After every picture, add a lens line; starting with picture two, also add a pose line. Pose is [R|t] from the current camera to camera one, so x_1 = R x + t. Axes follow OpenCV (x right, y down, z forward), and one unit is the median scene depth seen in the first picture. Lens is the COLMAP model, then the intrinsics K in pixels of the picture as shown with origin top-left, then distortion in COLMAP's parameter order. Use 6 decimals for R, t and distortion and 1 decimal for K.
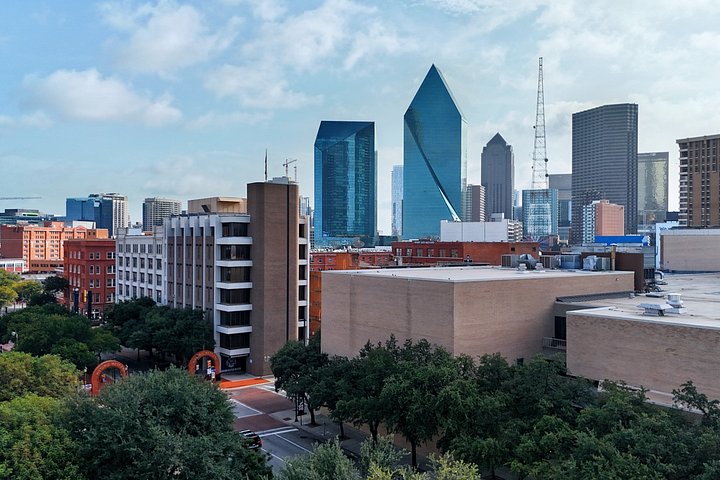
lens RADIAL K [[627.4, 0, 363.3], [0, 627.4, 241.3], [0, 0, 1]] dist [0.089976, -0.114673]
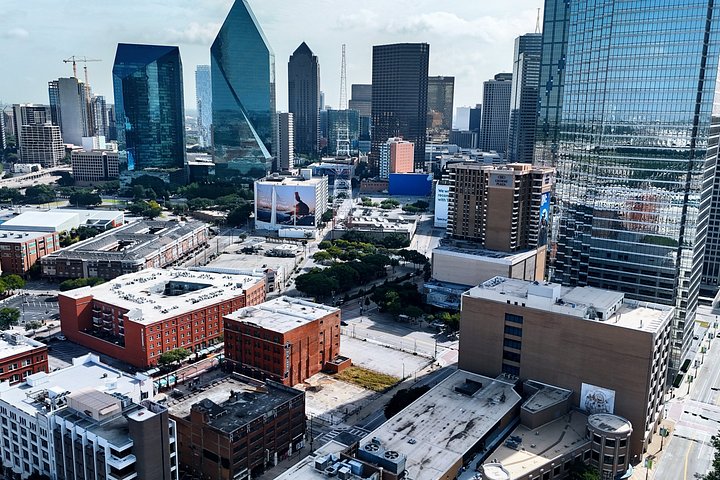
lens RADIAL K [[627.4, 0, 363.3], [0, 627.4, 241.3], [0, 0, 1]] dist [0.089976, -0.114673]
pose [[0.954312, -0.048723, 0.294813, -0.013092], [-0.011802, 0.979701, 0.200116, -0.096431], [-0.298579, -0.194452, 0.934365, -0.047978]]
